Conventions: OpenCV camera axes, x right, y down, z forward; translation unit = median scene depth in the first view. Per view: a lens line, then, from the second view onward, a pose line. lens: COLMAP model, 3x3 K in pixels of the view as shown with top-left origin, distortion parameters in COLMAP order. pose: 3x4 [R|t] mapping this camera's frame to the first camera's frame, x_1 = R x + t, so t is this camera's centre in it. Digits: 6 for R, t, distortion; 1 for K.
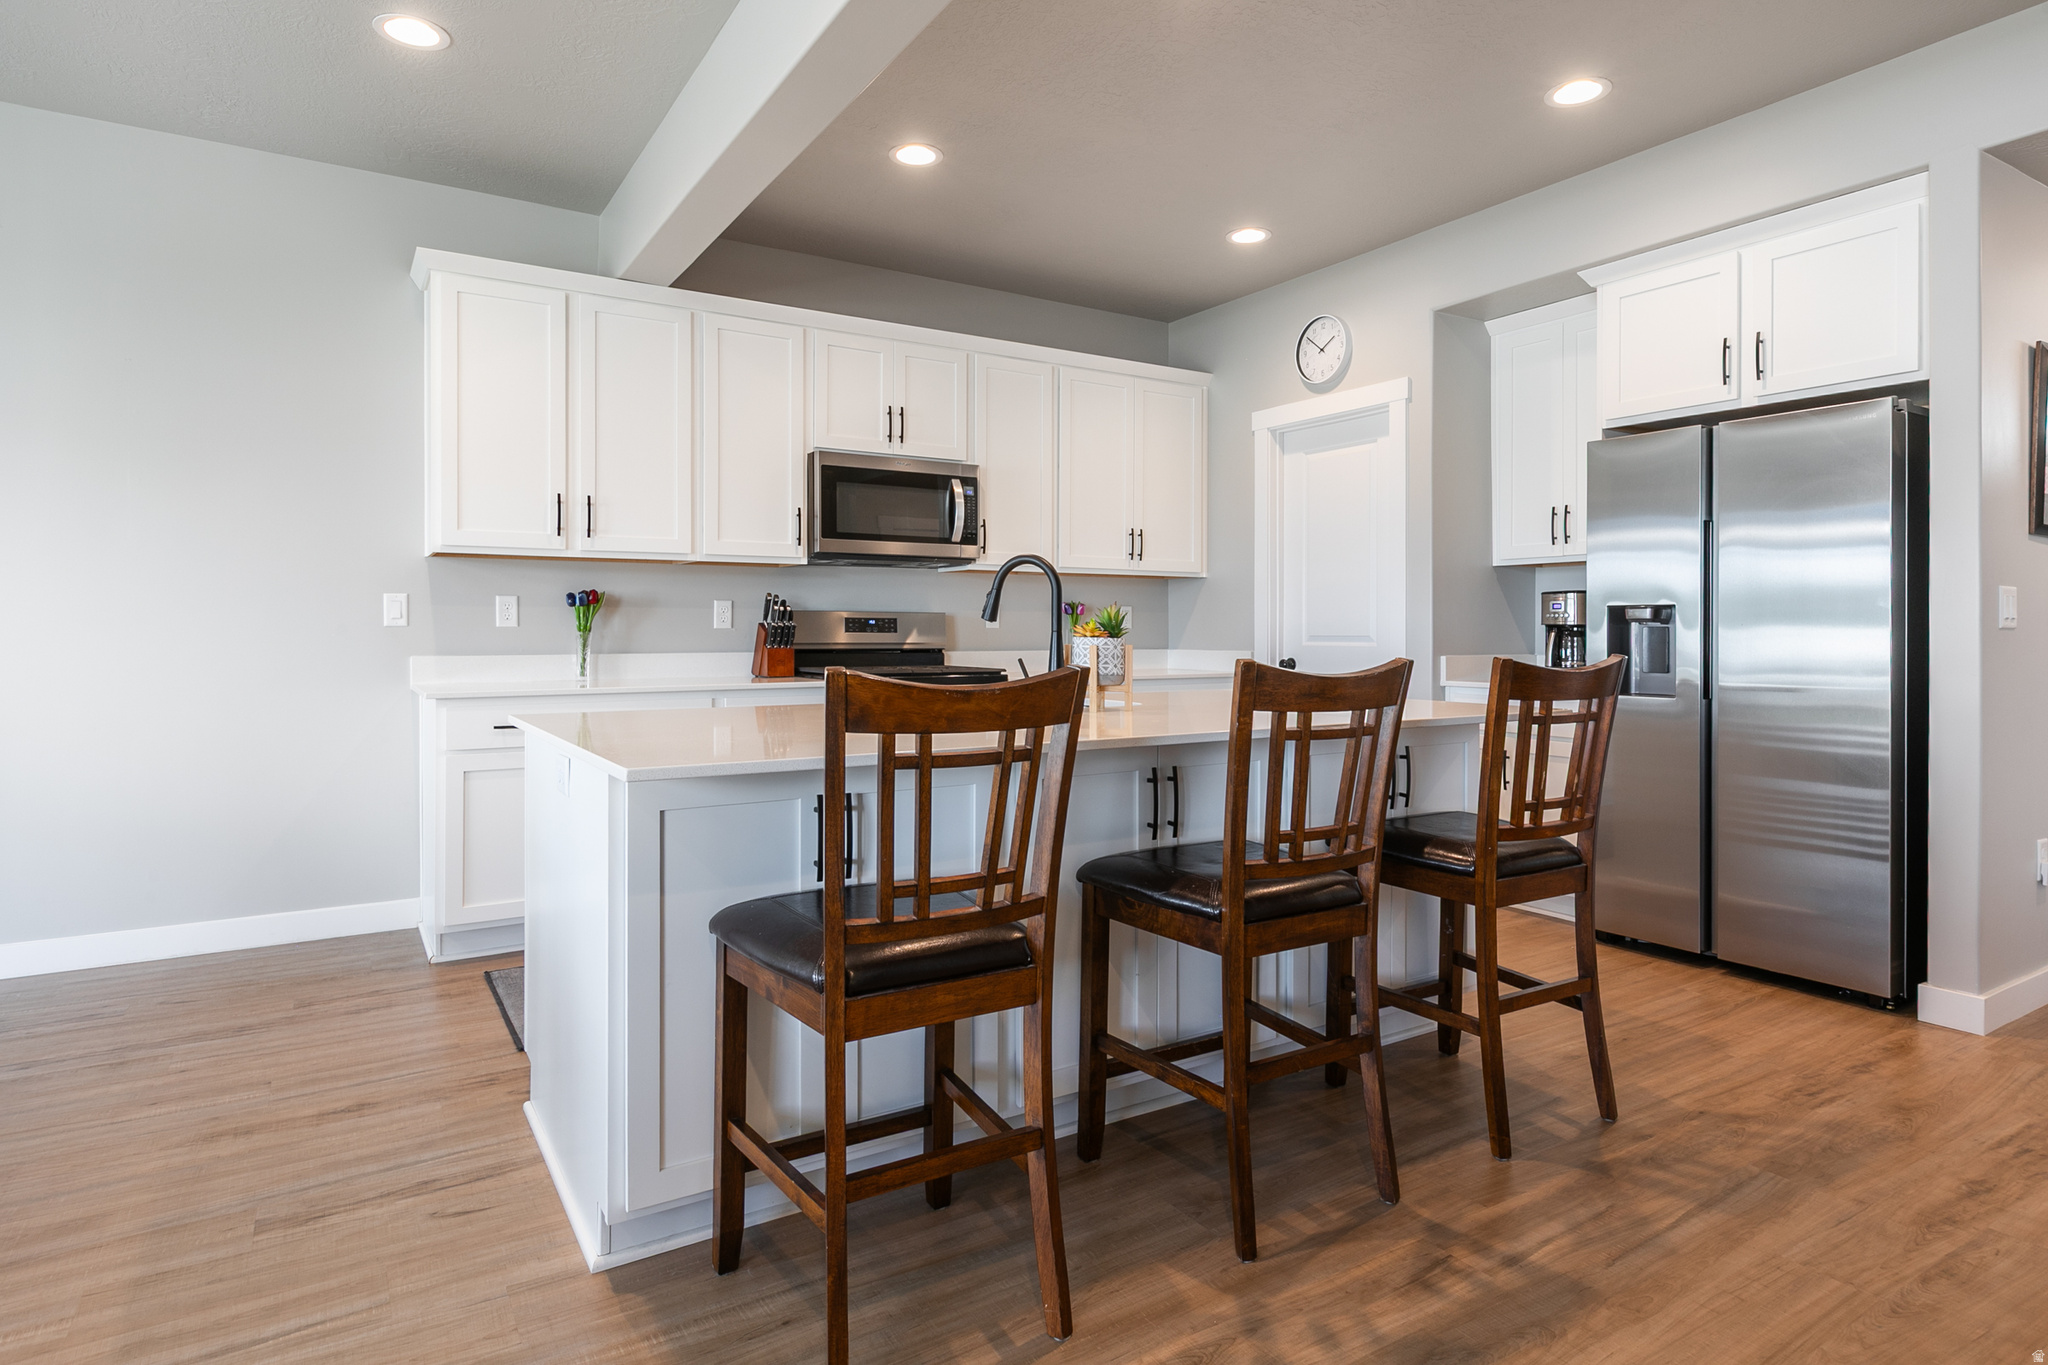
lens RADIAL K [[1116.4, 0, 1015.8], [0, 1116.4, 620.2], [0, 0, 1]] dist [-0.021568, 0.000241]
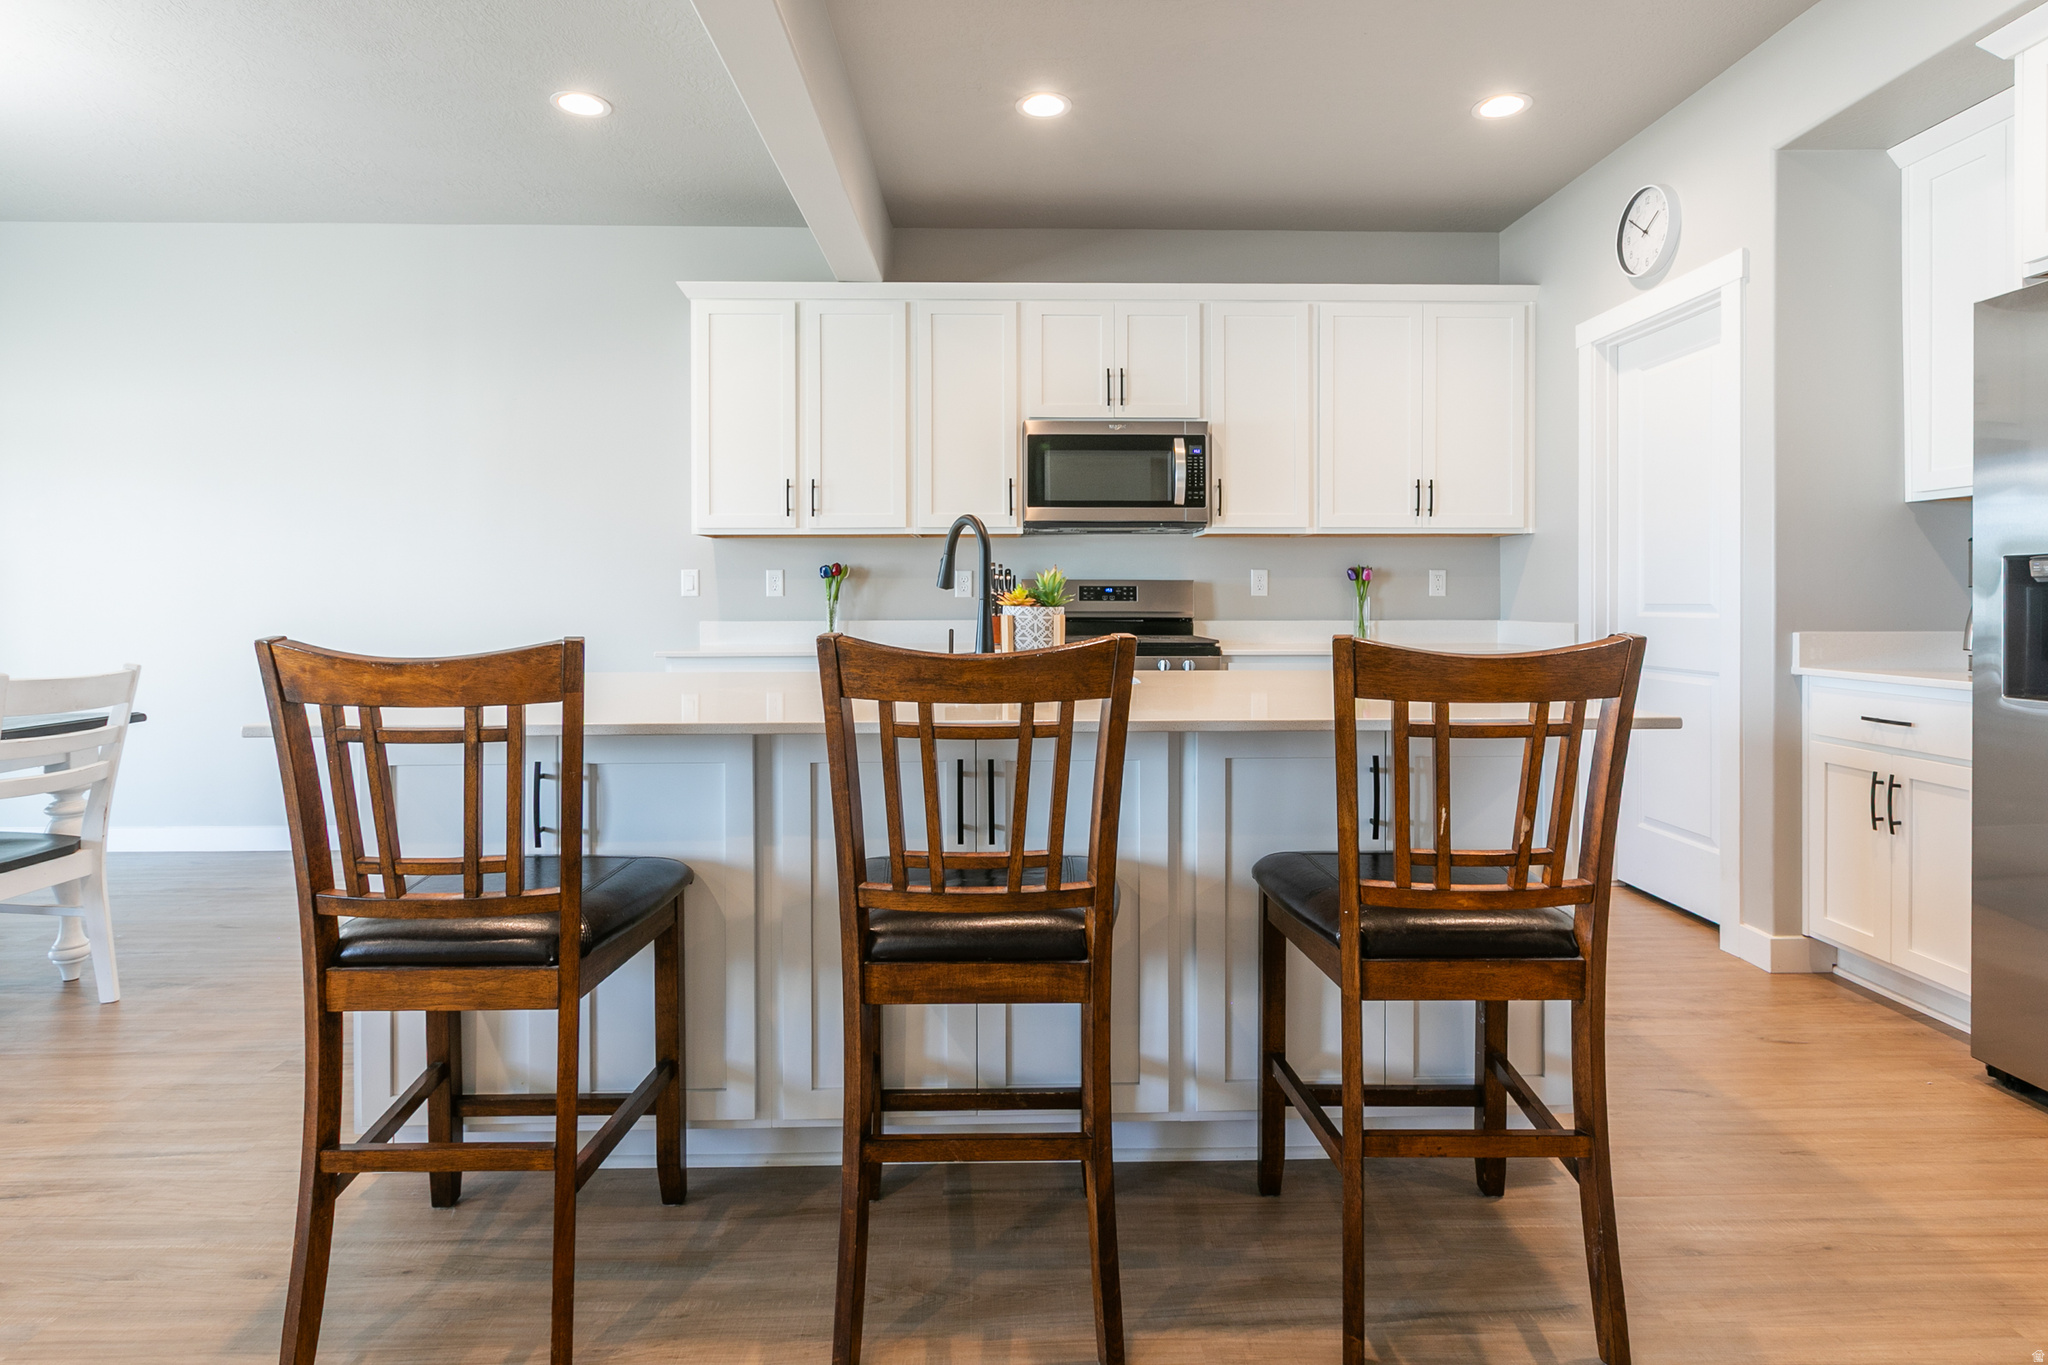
lens RADIAL K [[1037.0, 0, 1024.5], [0, 1037.0, 601.9], [0, 0, 1]] dist [-0.006944, -0.000936]
pose [[0.864223, -0.001678, -0.503106, 0.282357], [0.008504, 0.999900, 0.011272, 0.001974], [0.503037, -0.014020, 0.864151, 0.170827]]
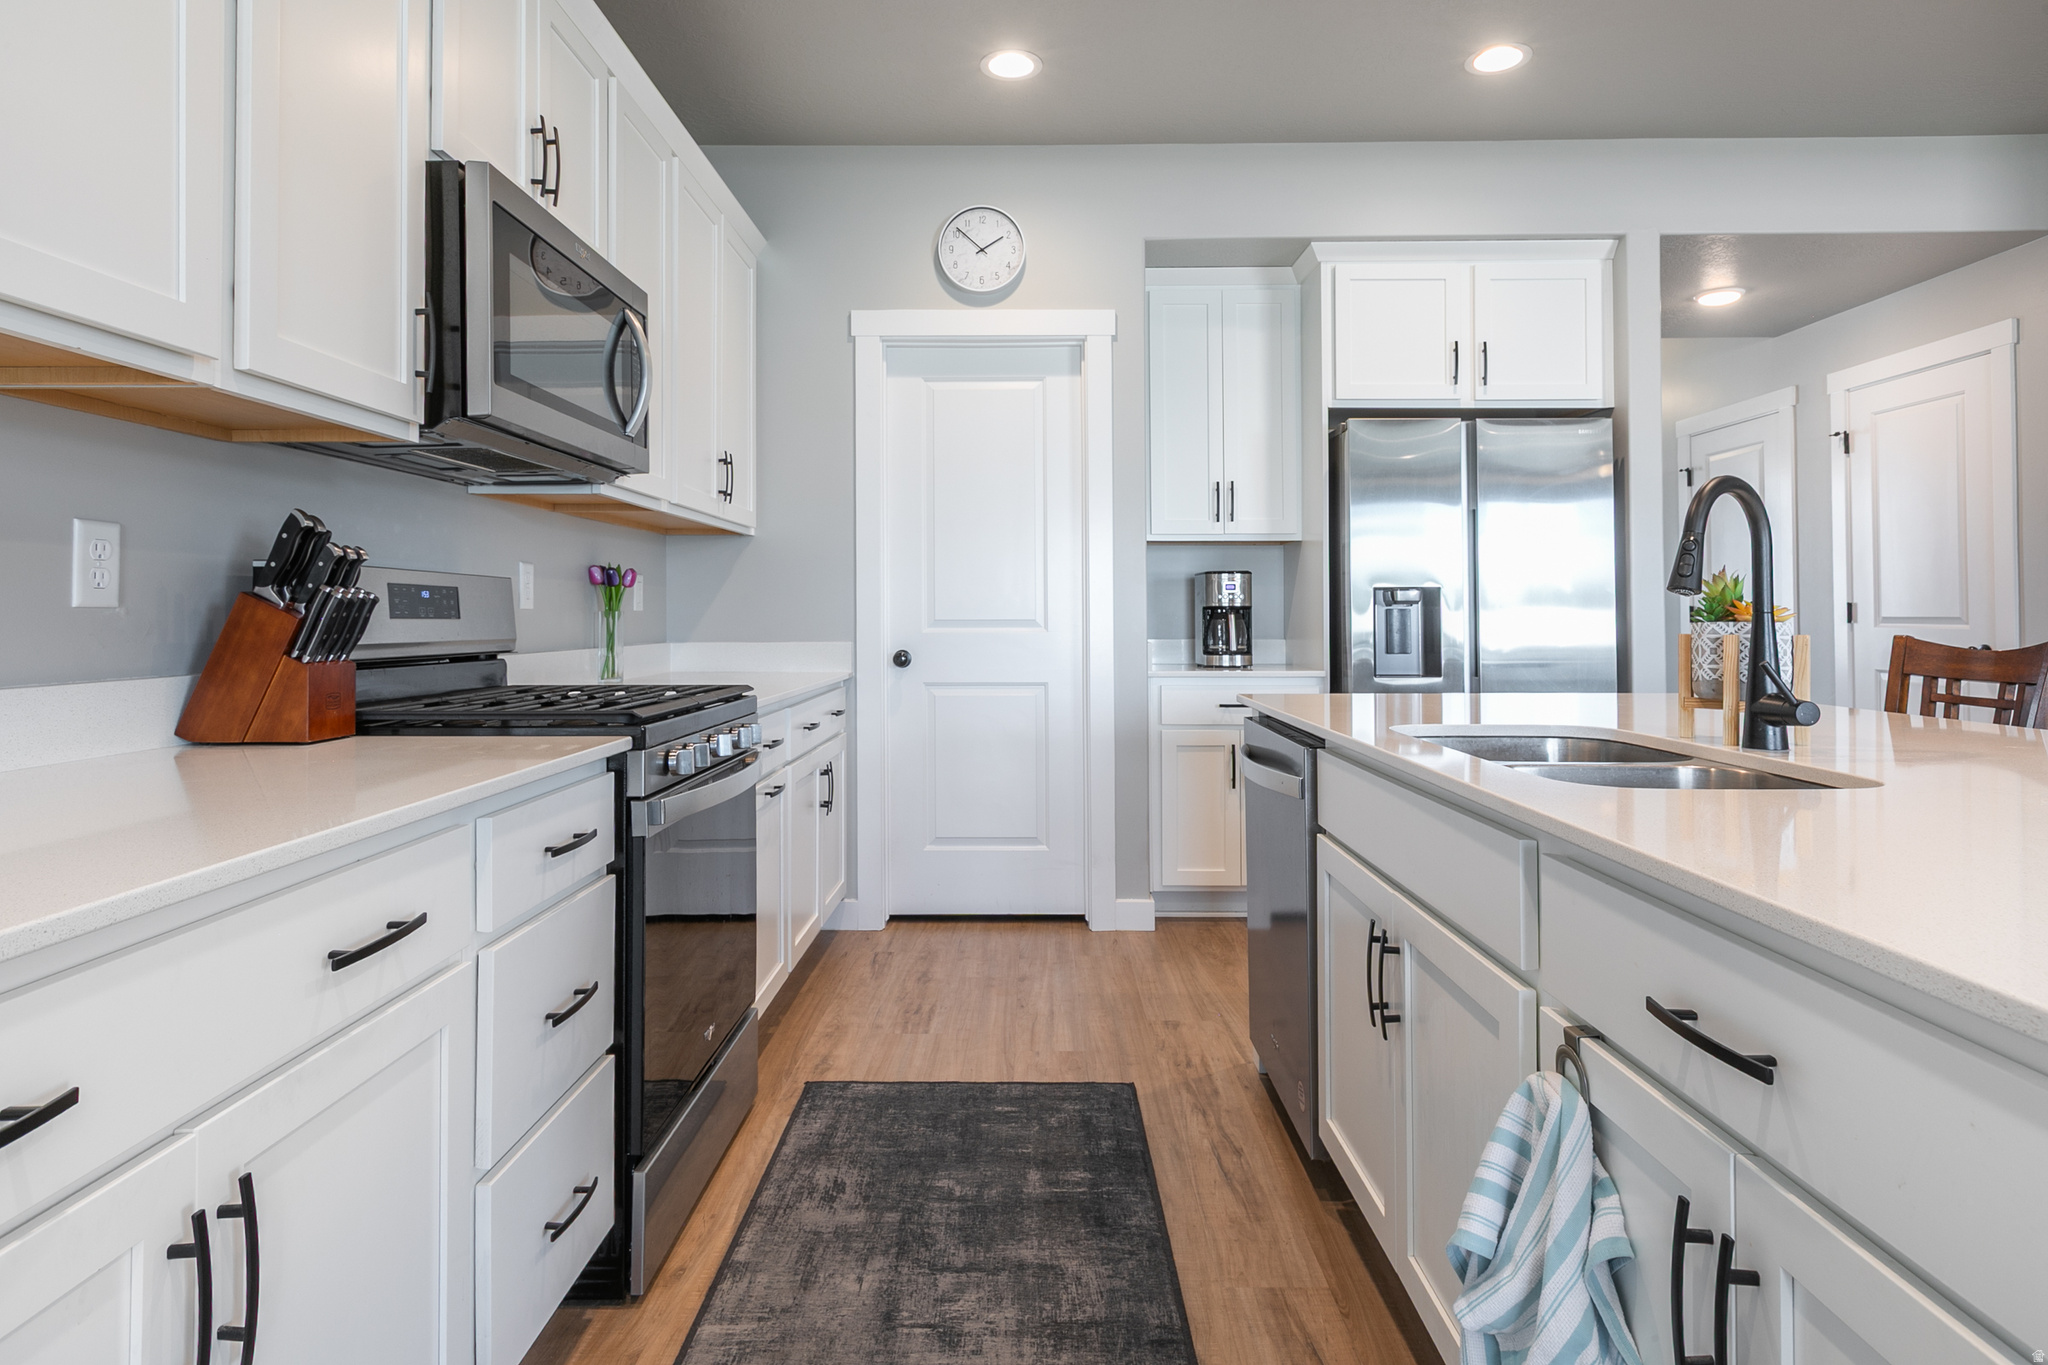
lens RADIAL K [[1116.4, 0, 1015.8], [0, 1116.4, 620.2], [0, 0, 1]] dist [-0.021568, 0.000241]
pose [[0.538761, -0.006594, 0.842433, -0.393892], [-0.006054, 0.999913, 0.011698, 0.005725], [-0.842437, -0.011403, 0.538674, 0.601060]]
